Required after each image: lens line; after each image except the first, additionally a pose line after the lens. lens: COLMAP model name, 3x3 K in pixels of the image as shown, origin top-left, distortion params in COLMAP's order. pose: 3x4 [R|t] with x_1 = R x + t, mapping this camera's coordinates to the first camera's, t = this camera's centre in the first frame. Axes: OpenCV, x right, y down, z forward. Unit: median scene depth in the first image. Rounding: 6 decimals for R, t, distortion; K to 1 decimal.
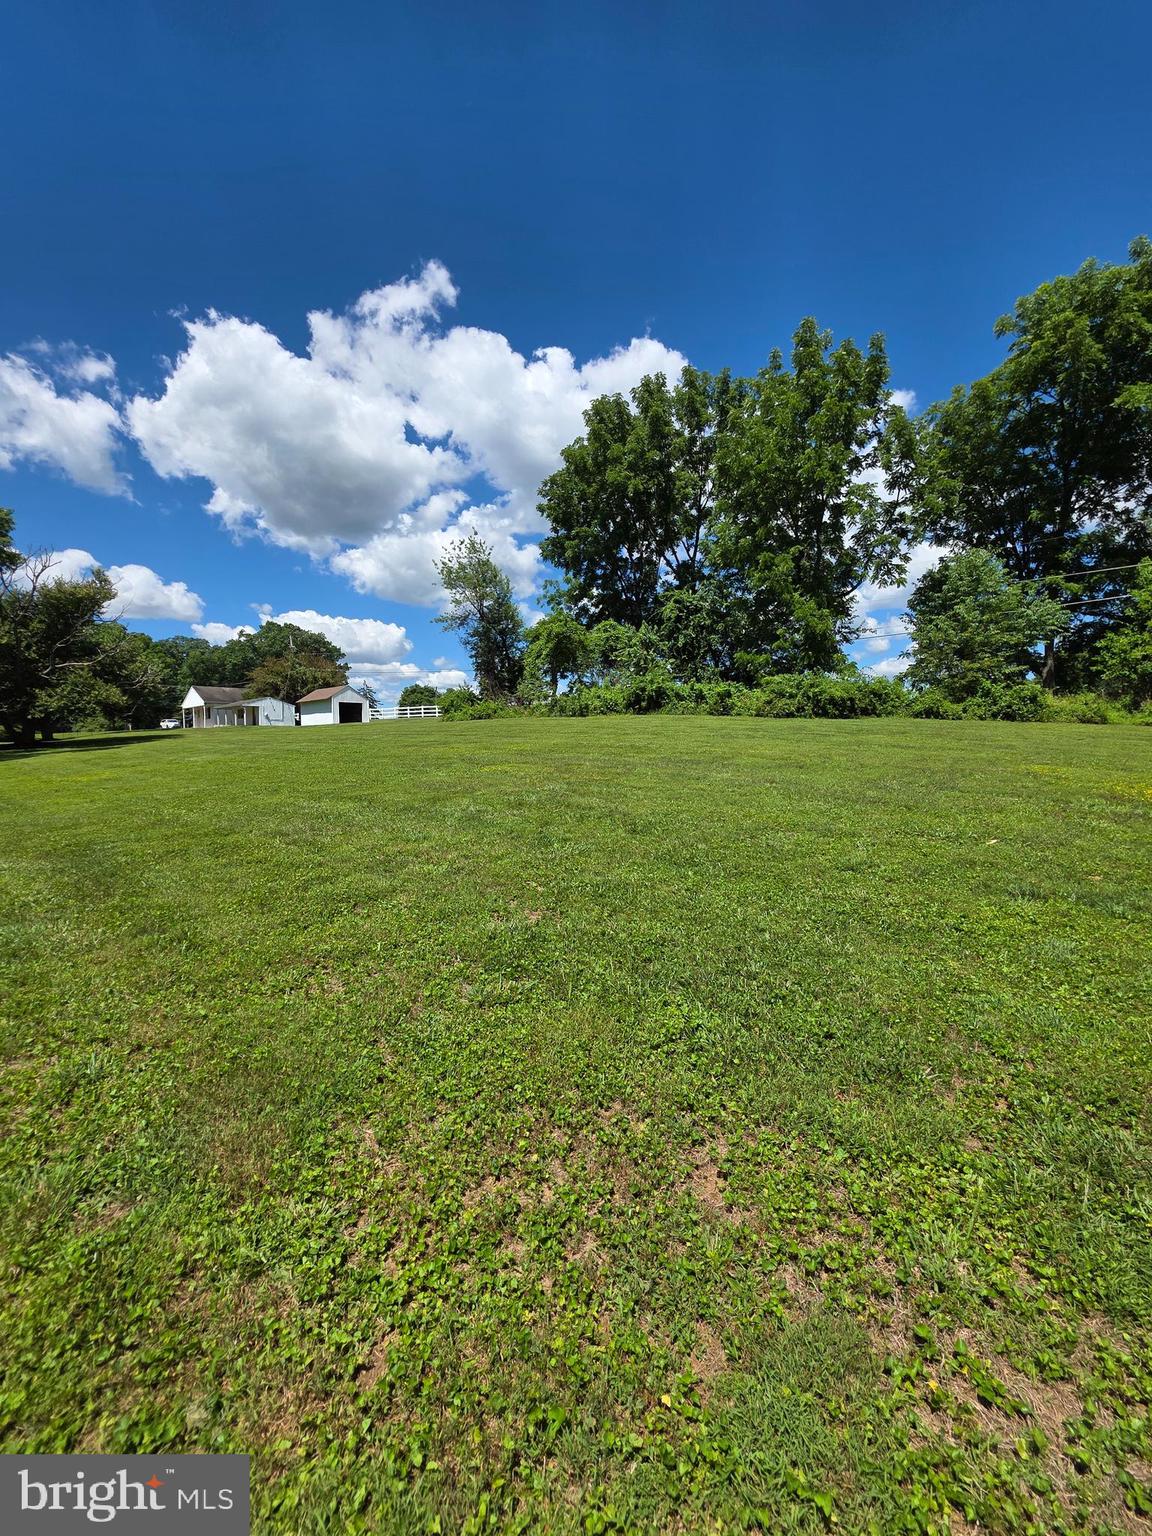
lens RADIAL K [[620.4, 0, 576.6], [0, 620.4, 760.0], [0, 0, 1]] dist [-0.001098, 0.002255]
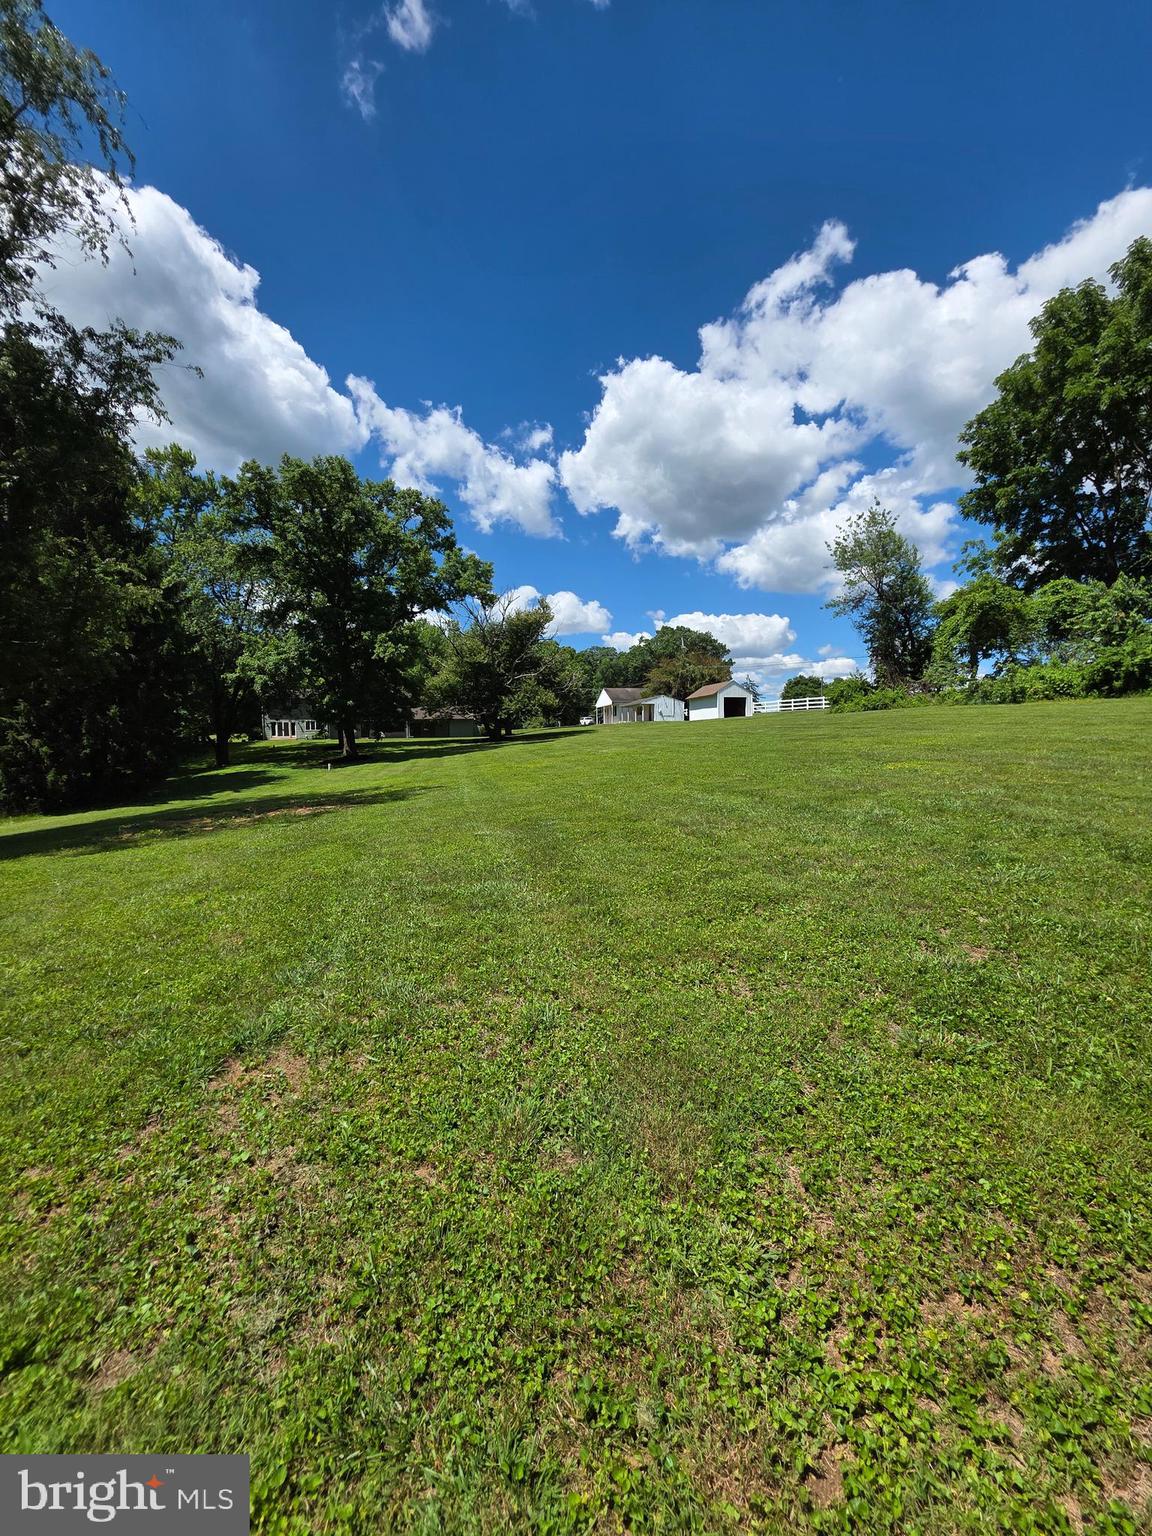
lens RADIAL K [[614.8, 0, 574.8], [0, 614.8, 770.2], [0, 0, 1]] dist [0.002266, 0.000285]
pose [[0.826989, 0.027898, -0.561525, -0.049397], [-0.012027, 0.999417, 0.031942, -0.006070], [0.562089, -0.019662, 0.826843, 0.037458]]
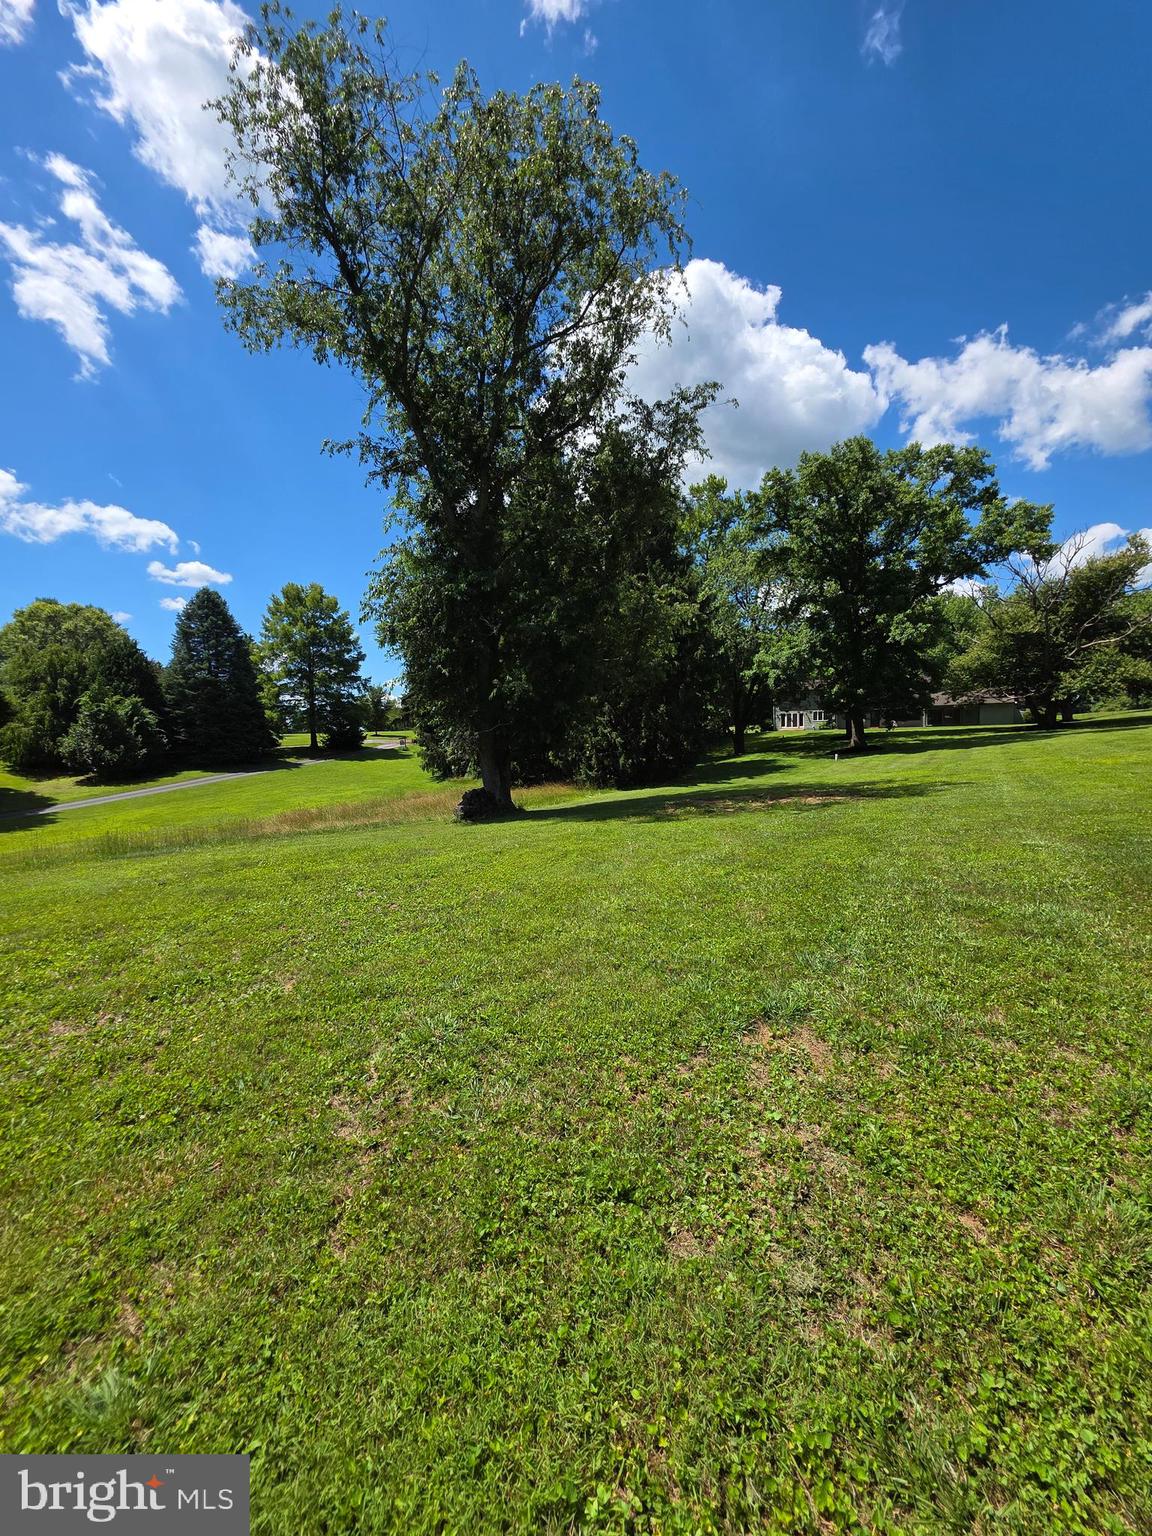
lens RADIAL K [[614.8, 0, 574.8], [0, 614.8, 770.2], [0, 0, 1]] dist [0.002266, 0.000285]
pose [[0.194281, 0.057613, -0.979253, -0.063831], [-0.009631, 0.998338, 0.056825, -0.006497], [0.980899, -0.001609, 0.194513, 0.016828]]
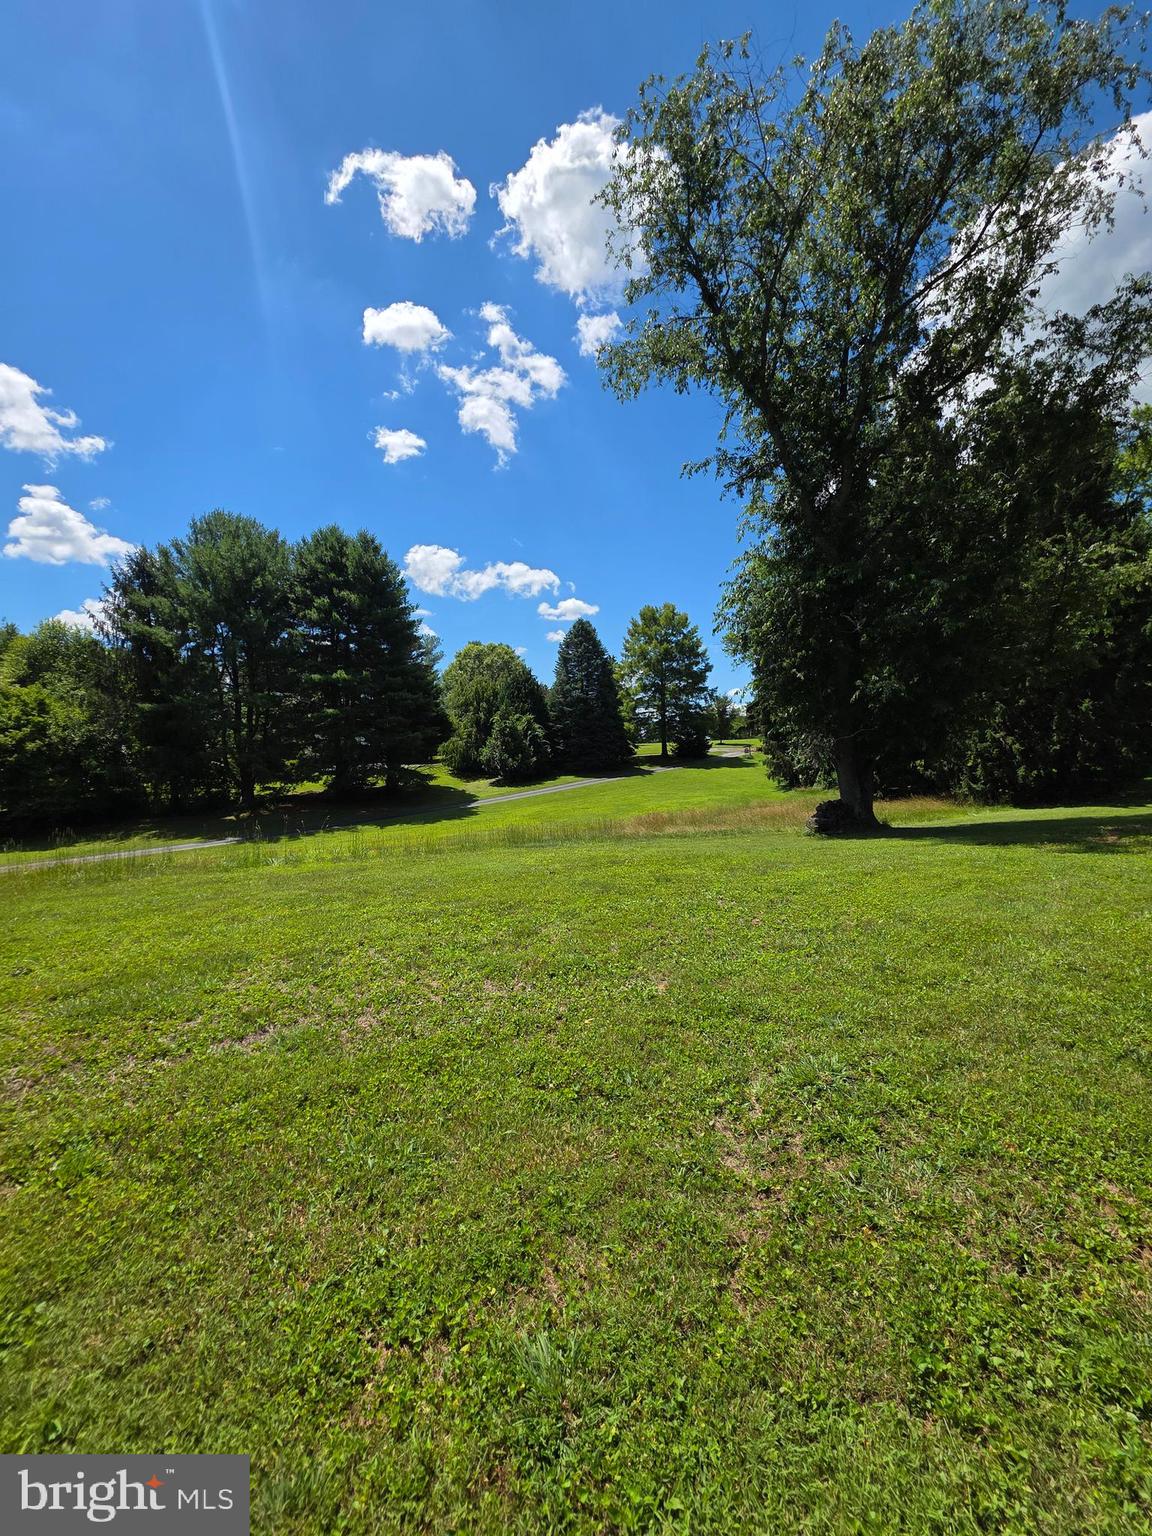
lens RADIAL K [[614.8, 0, 574.8], [0, 614.8, 770.2], [0, 0, 1]] dist [0.002266, 0.000285]
pose [[-0.339218, 0.043447, -0.939704, -0.105081], [0.002906, 0.998976, 0.045139, -0.004603], [0.940703, 0.012581, -0.338997, -0.030159]]
